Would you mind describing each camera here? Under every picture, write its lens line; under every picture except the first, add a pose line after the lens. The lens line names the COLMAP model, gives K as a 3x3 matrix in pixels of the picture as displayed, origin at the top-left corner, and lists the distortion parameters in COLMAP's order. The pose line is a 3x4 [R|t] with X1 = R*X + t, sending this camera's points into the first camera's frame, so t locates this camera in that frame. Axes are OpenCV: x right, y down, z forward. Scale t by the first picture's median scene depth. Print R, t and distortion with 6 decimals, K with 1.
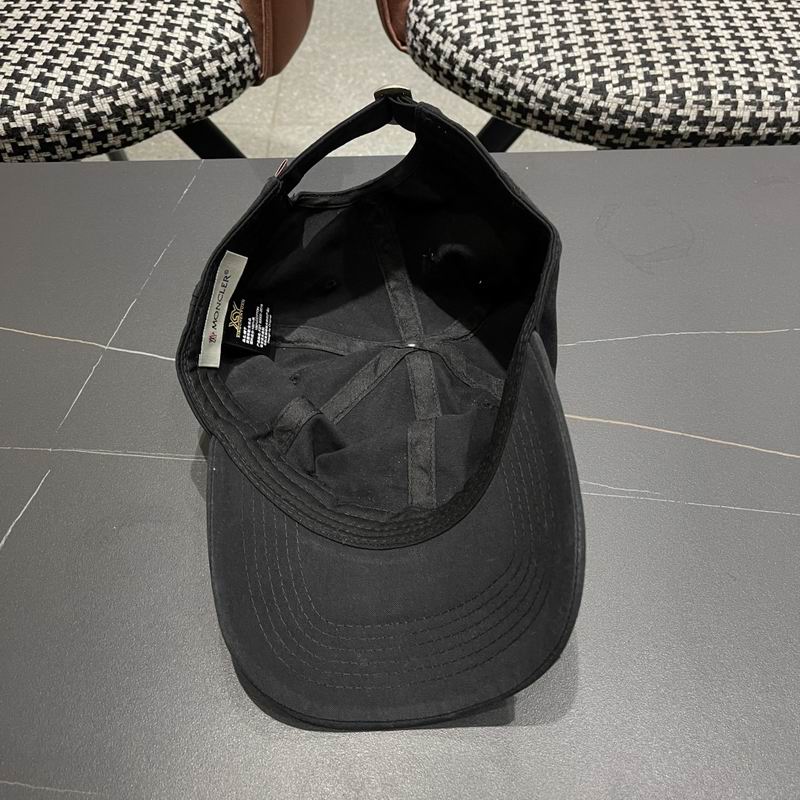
lens RADIAL K [[822.3, 0, 401.6], [0, 822.3, 410.3], [0, 0, 1]] dist [0.026581, 0.000000]
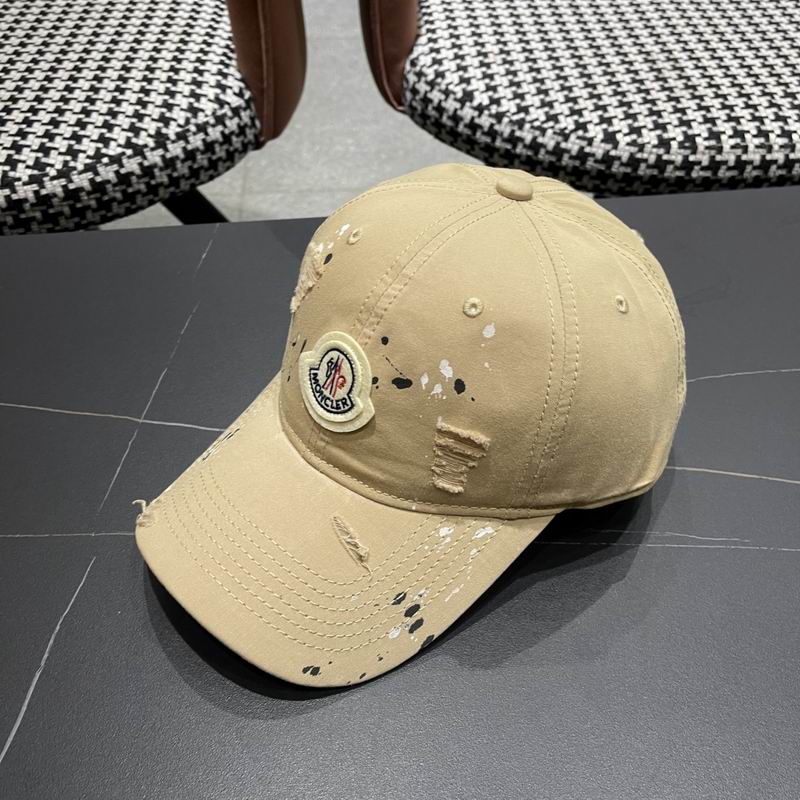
lens RADIAL K [[822.3, 0, 395.2], [0, 822.3, 410.9], [0, 0, 1]] dist [0.026581, 0.000000]
pose [[0.997031, -0.054070, 0.054826, -0.090307], [0.058047, 0.995585, -0.073758, -0.001205], [-0.050596, 0.076722, 0.995768, 0.040569]]
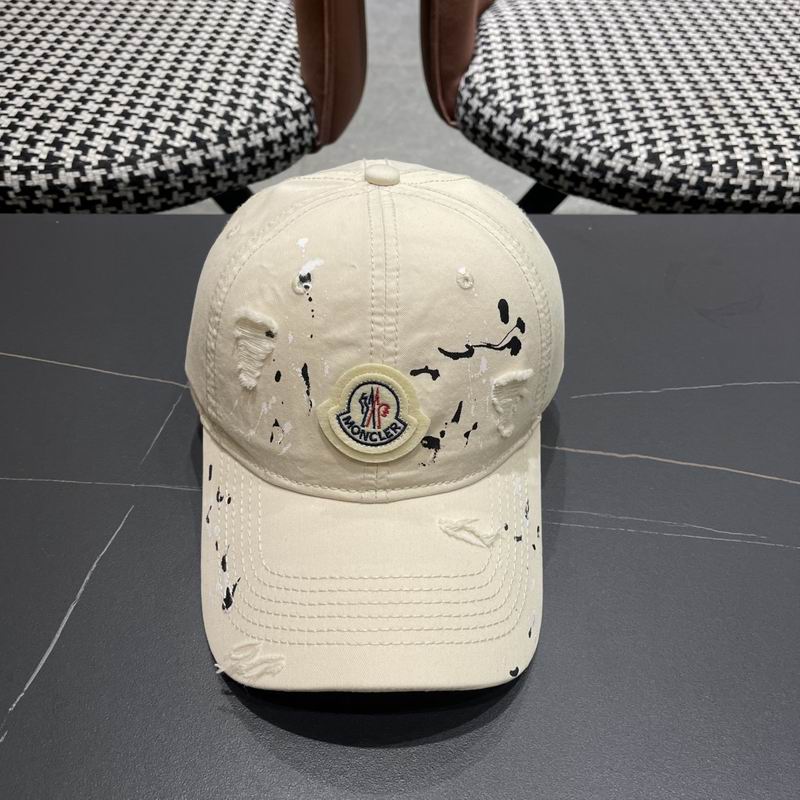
lens RADIAL K [[822.3, 0, 400.1], [0, 822.3, 402.1], [0, 0, 1]] dist [0.026581, 0.000000]
pose [[0.999667, 0.016220, 0.020088, -0.090959], [-0.013633, 0.992337, -0.122805, 0.043721], [-0.021926, 0.122490, 0.992228, 0.017565]]
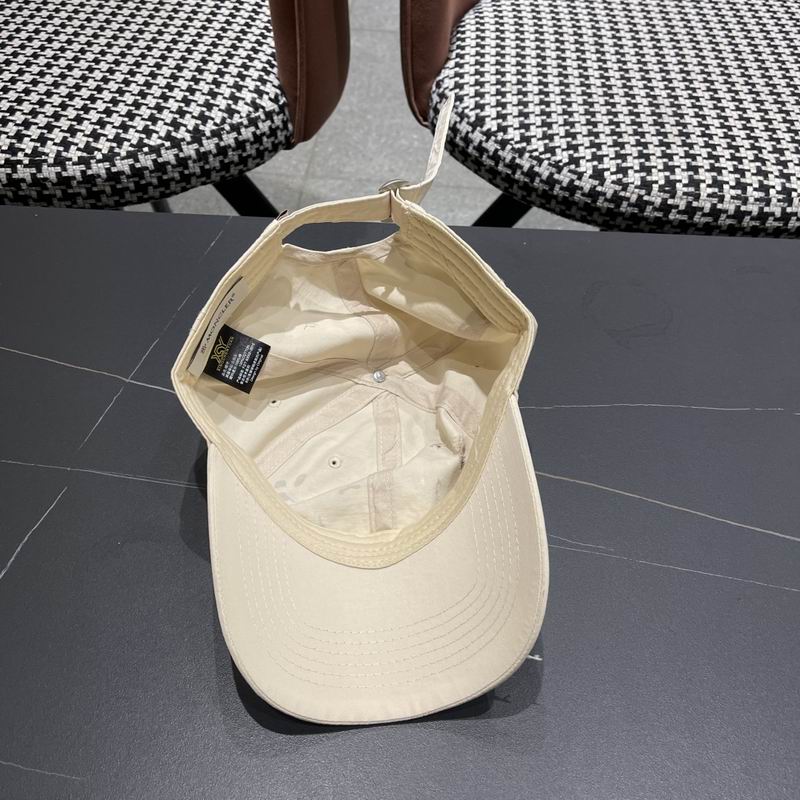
lens RADIAL K [[822.3, 0, 399.1], [0, 822.3, 406.5], [0, 0, 1]] dist [0.026581, 0.000000]
pose [[0.996996, 0.071950, -0.028683, 0.029986], [-0.073499, 0.995652, -0.057224, -0.003576], [0.024441, 0.059161, 0.997949, -0.071523]]
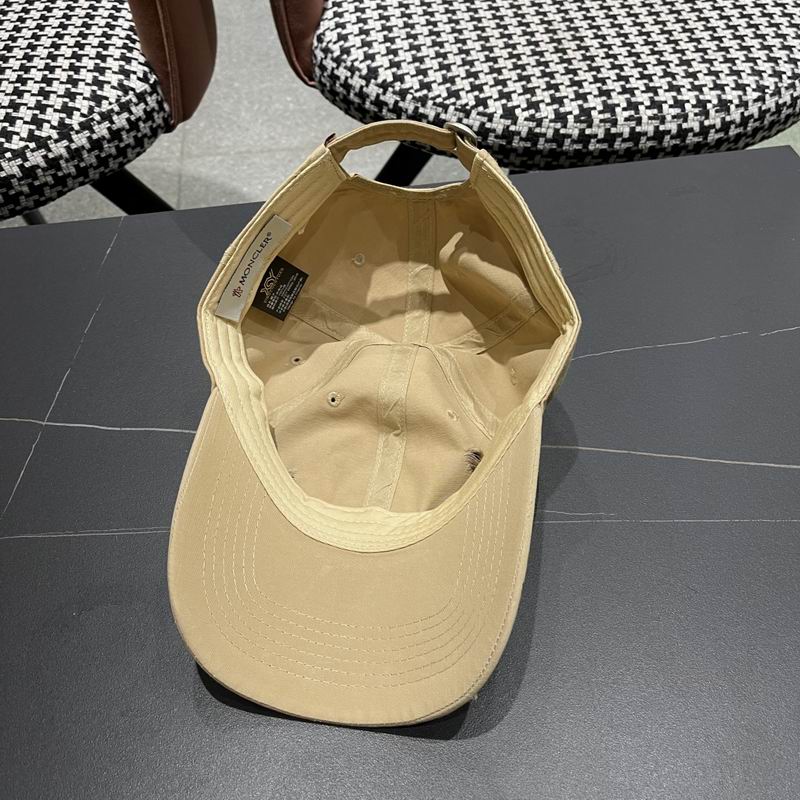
lens RADIAL K [[822.3, 0, 395.2], [0, 822.3, 403.4], [0, 0, 1]] dist [0.026581, 0.000000]
pose [[0.992098, -0.101097, 0.074303, -0.012512], [0.102176, 0.994707, -0.010857, -0.034535], [-0.072812, 0.018363, 0.997177, -0.002122]]
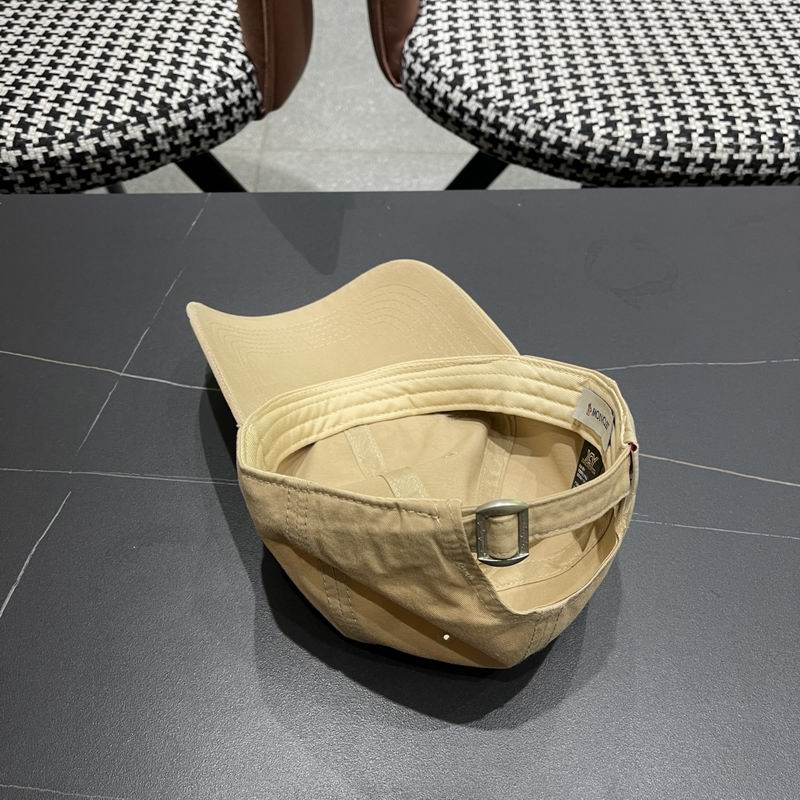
lens RADIAL K [[822.3, 0, 397.9], [0, 822.3, 411.1], [0, 0, 1]] dist [0.026581, 0.000000]
pose [[0.999706, 0.005578, 0.023602, -0.023861], [-0.005118, 0.999796, -0.019515, -0.008241], [-0.023706, 0.019389, 0.999531, -0.039402]]
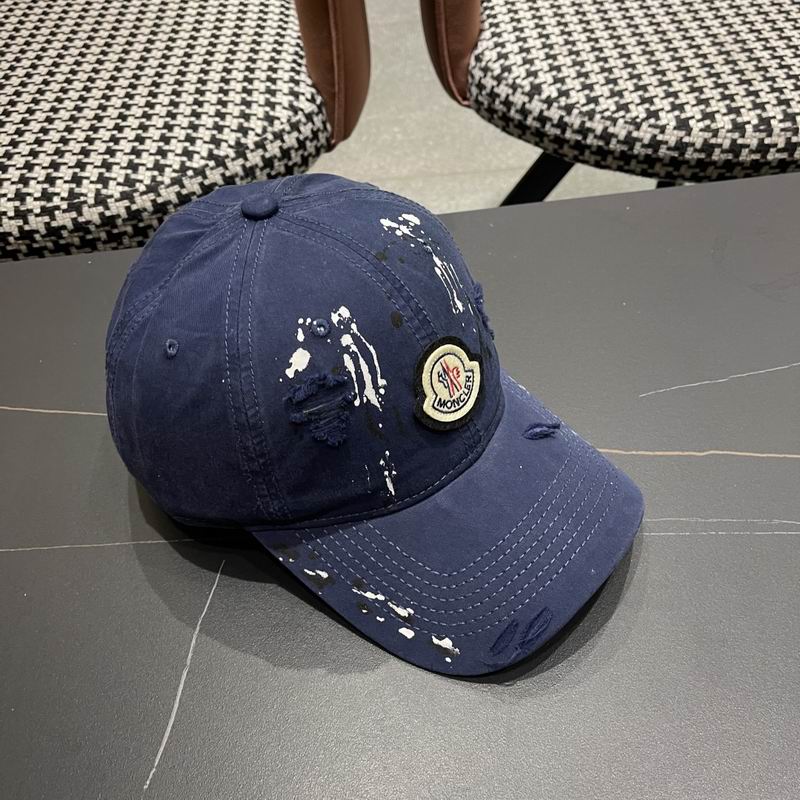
lens RADIAL K [[822.3, 0, 395.8], [0, 822.3, 398.5], [0, 0, 1]] dist [0.026581, 0.000000]
pose [[0.995808, -0.090914, 0.010076, -0.144442], [0.091384, 0.993599, -0.066401, -0.022955], [-0.003975, 0.067043, 0.997742, 0.019473]]
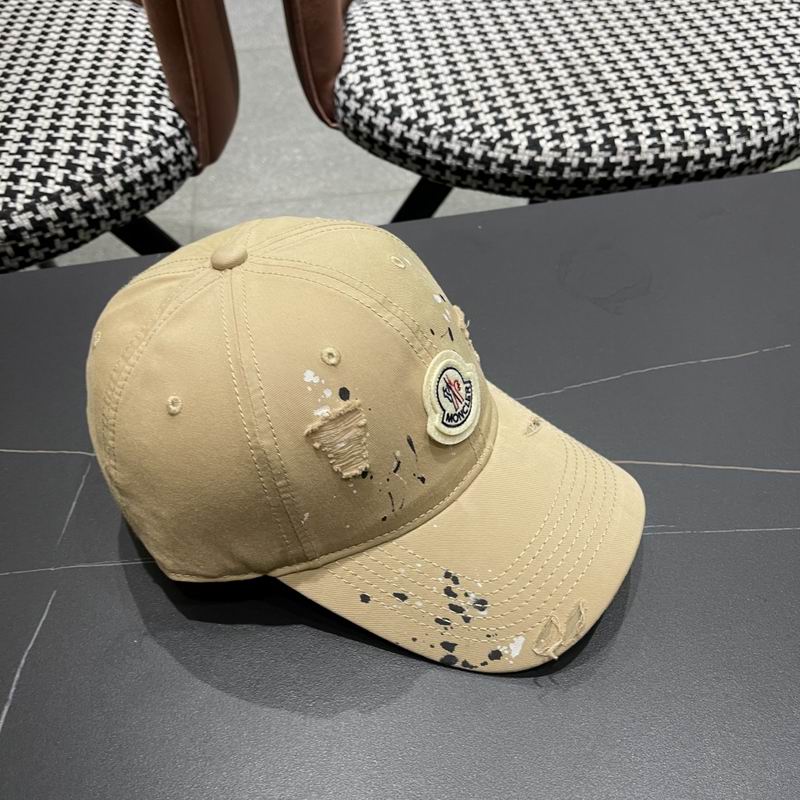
lens RADIAL K [[822.3, 0, 394.2], [0, 822.3, 410.9], [0, 0, 1]] dist [0.026581, 0.000000]
pose [[0.988518, -0.127176, 0.081598, -0.060304], [0.132705, 0.988934, -0.066332, -0.012061], [-0.072259, 0.076399, 0.994456, 0.005090]]
